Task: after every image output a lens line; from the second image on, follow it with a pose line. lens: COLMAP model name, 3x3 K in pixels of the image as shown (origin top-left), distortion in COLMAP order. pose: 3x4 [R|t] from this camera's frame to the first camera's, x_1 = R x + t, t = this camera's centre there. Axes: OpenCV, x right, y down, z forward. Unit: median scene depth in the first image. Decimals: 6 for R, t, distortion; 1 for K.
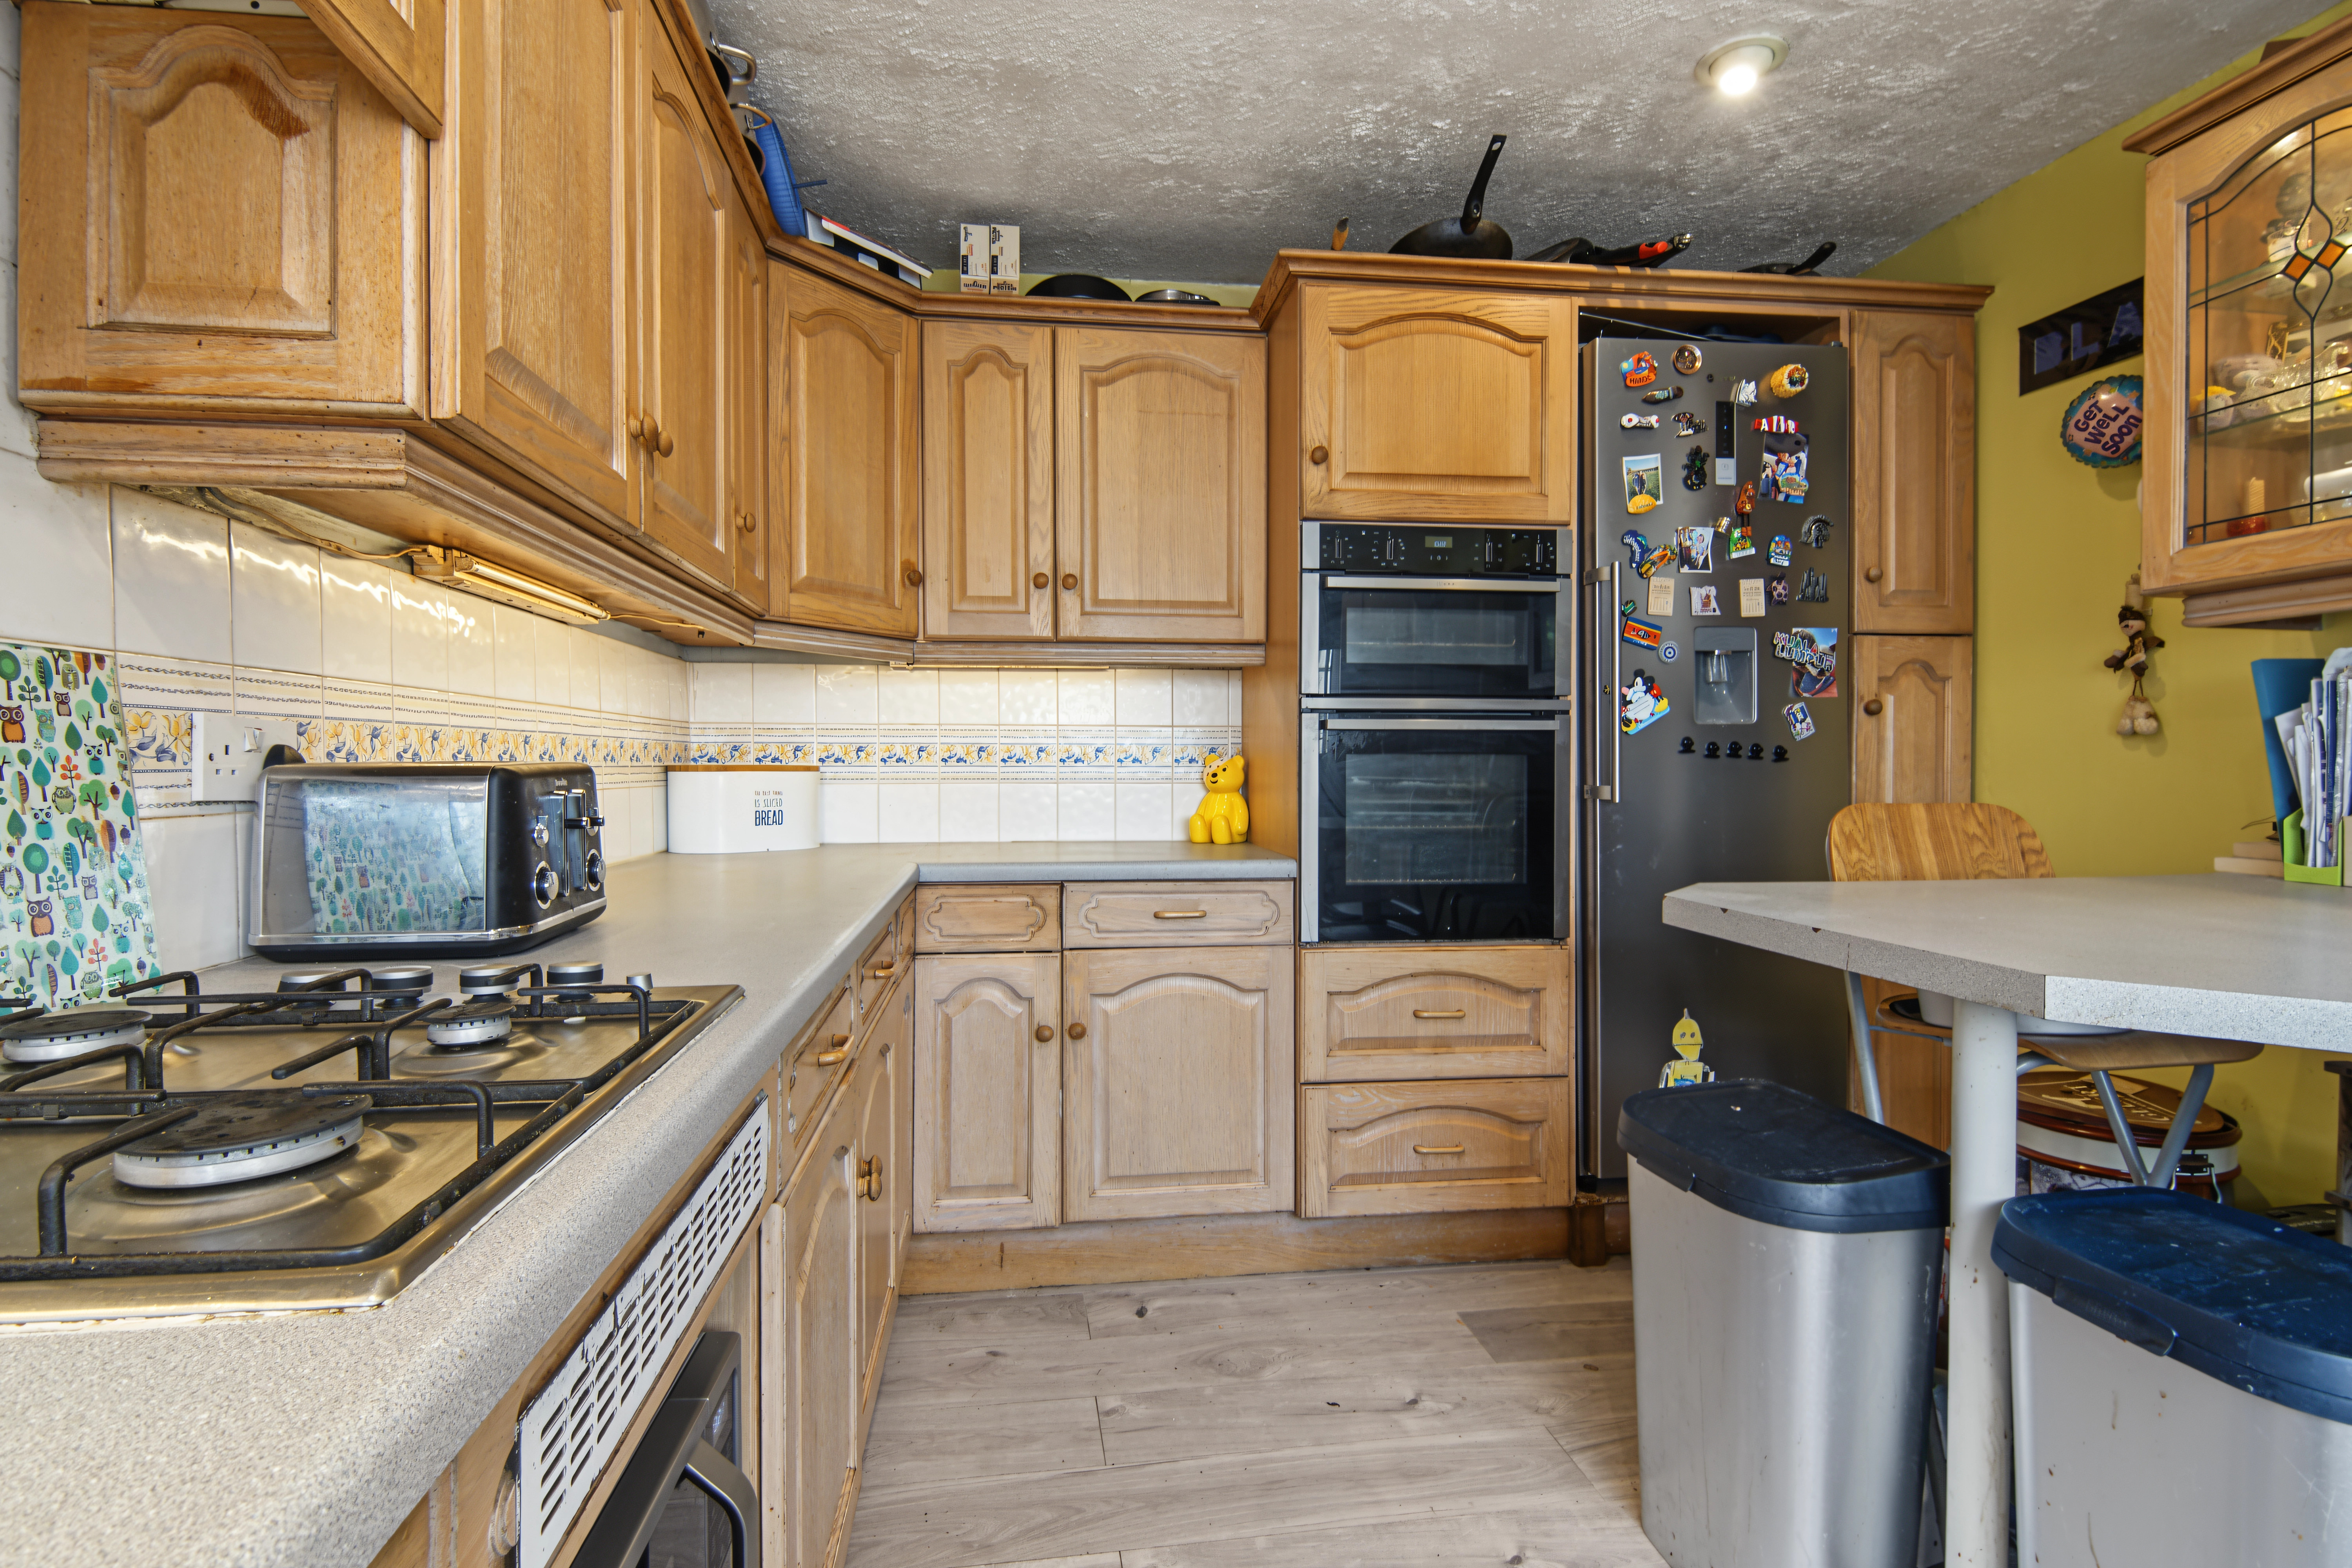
lens RADIAL K [[1123.7, 0, 1167.9], [0, 1123.7, 782.7], [0, 0, 1]] dist [0.029210, -0.023871]
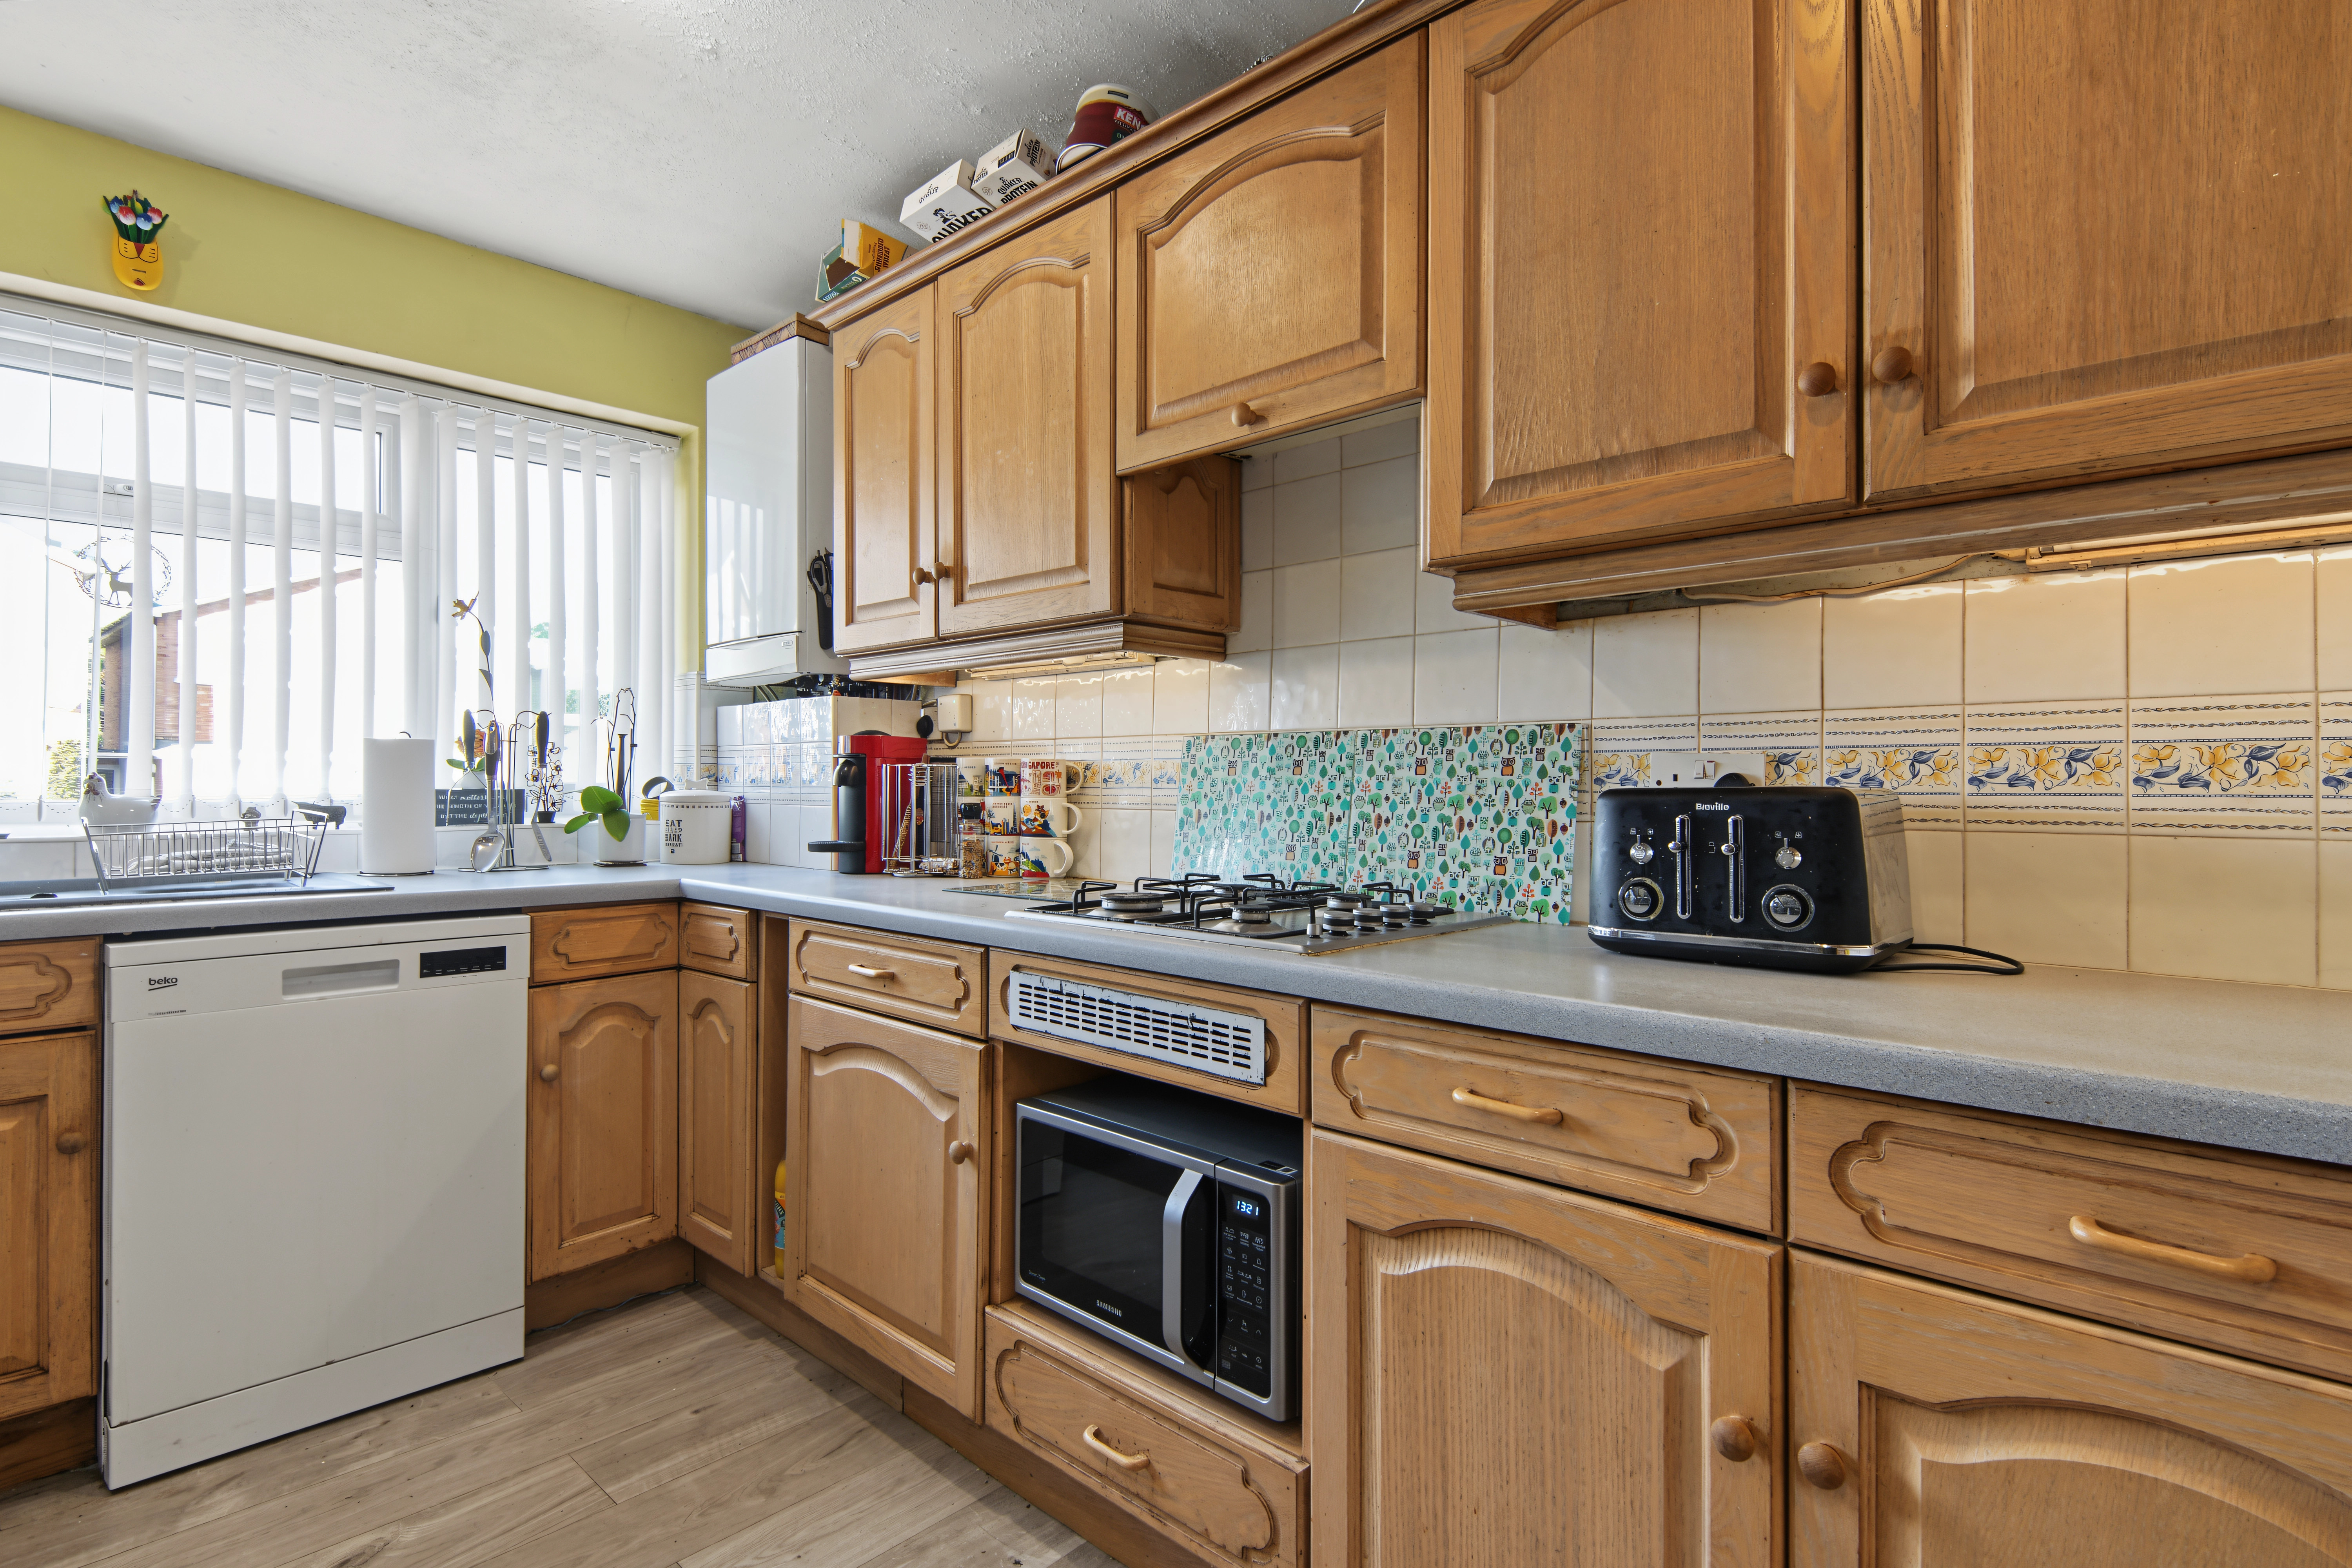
lens RADIAL K [[1161.0, 0, 1176.0], [0, 1161.0, 784.0], [0, 0, 1]] dist [0.031278, -0.027640]
pose [[-0.776642, -0.004848, -0.629924, 0.260934], [-0.016228, 0.999793, 0.012313, -0.013879], [0.629734, 0.019785, -0.776559, 0.822488]]
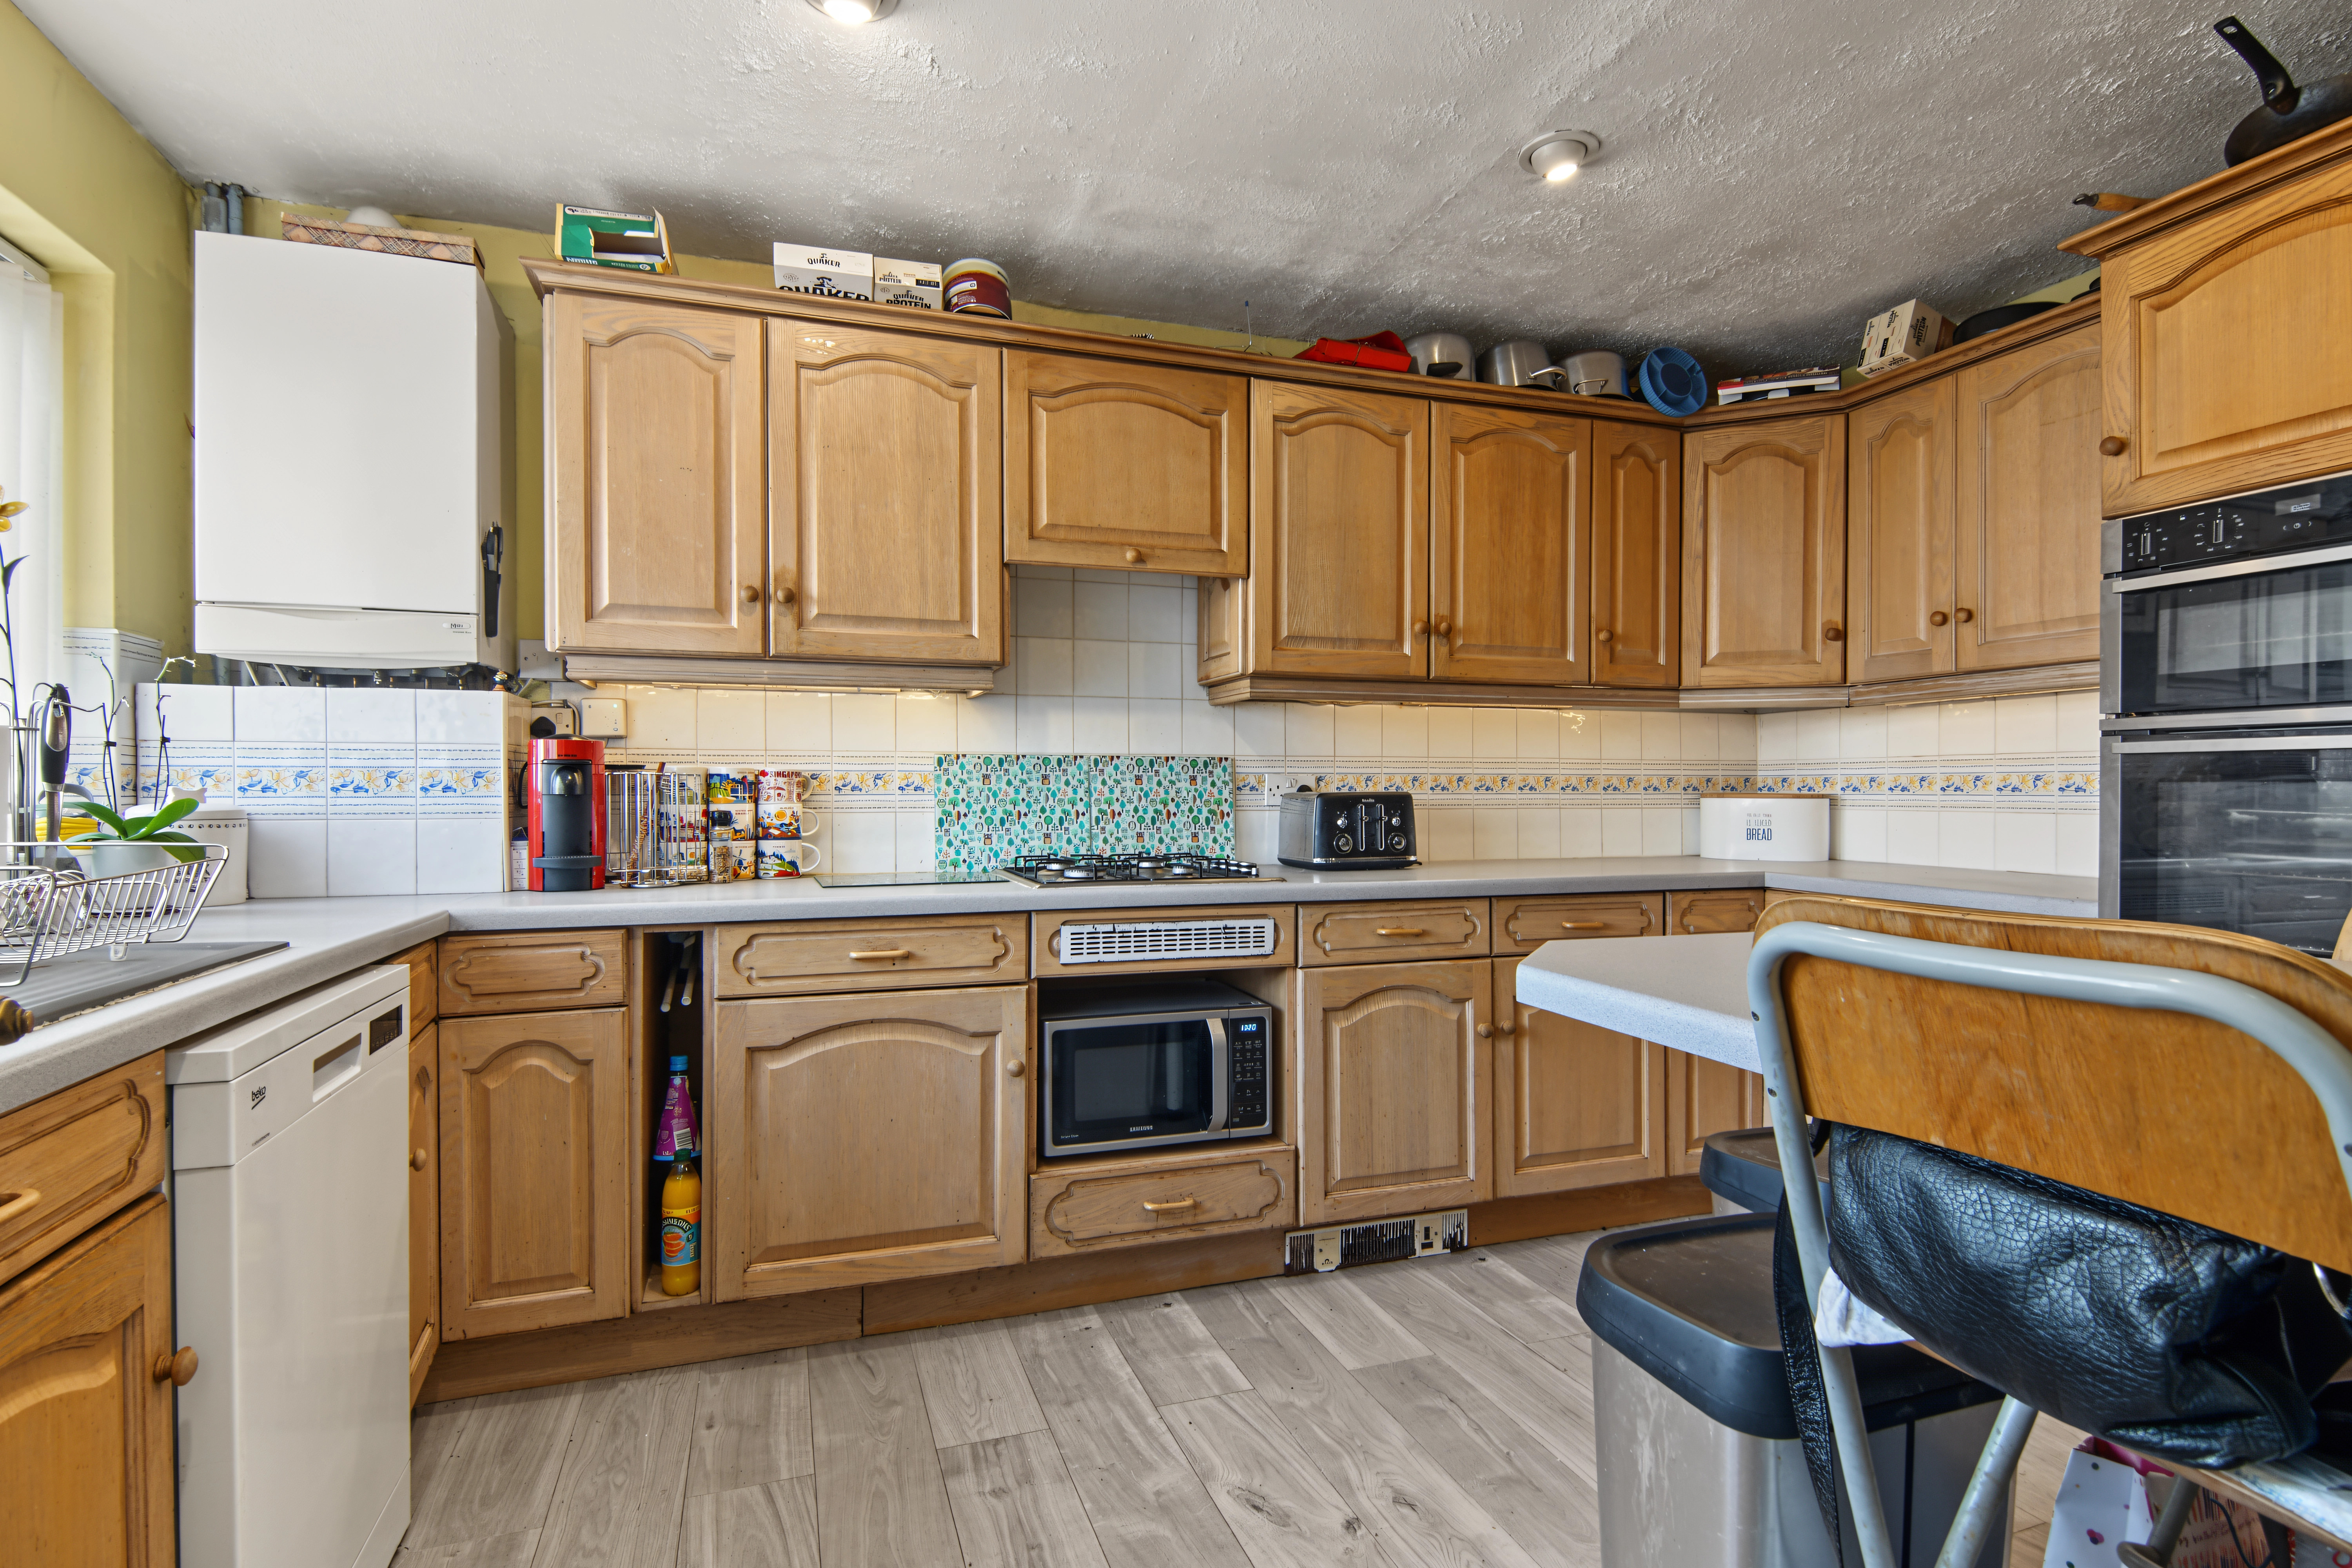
lens RADIAL K [[1115.6, 0, 1180.3], [0, 1115.6, 805.9], [0, 0, 1]] dist [0.032164, -0.024127]
pose [[0.197696, 0.013937, -0.980164, 0.856854], [-0.017521, 0.999789, 0.010682, -0.003776], [0.980107, 0.015061, 0.197898, 0.107648]]
